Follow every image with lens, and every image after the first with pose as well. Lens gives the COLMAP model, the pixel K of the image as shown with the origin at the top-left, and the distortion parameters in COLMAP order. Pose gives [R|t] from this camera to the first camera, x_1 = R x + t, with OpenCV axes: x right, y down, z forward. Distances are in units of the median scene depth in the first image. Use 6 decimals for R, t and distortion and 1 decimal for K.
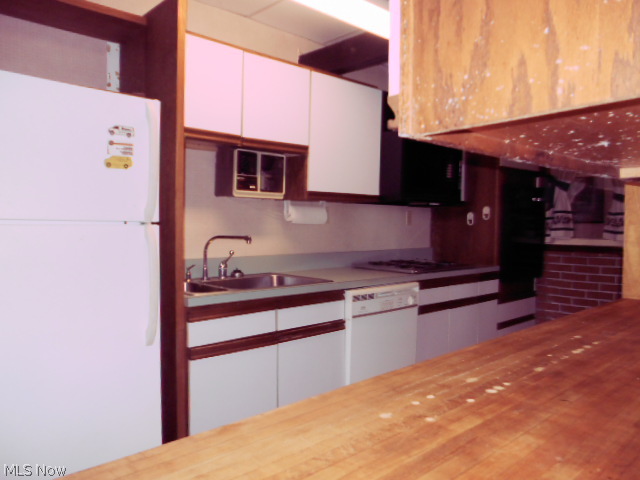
lens RADIAL K [[495.2, 0, 320.0], [0, 495.2, 240.0], [0, 0, 1]] dist [-0.009777, -0.002629]
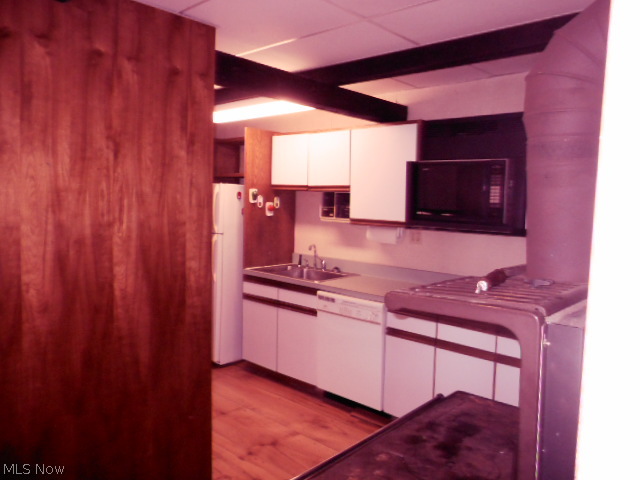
lens RADIAL K [[495.2, 0, 320.0], [0, 495.2, 240.0], [0, 0, 1]] dist [-0.009777, -0.002629]
pose [[0.070796, 0.074653, -0.994693, 0.959289], [-0.062255, 0.995582, 0.070289, -0.092882], [0.995546, 0.056948, 0.075131, 0.588649]]
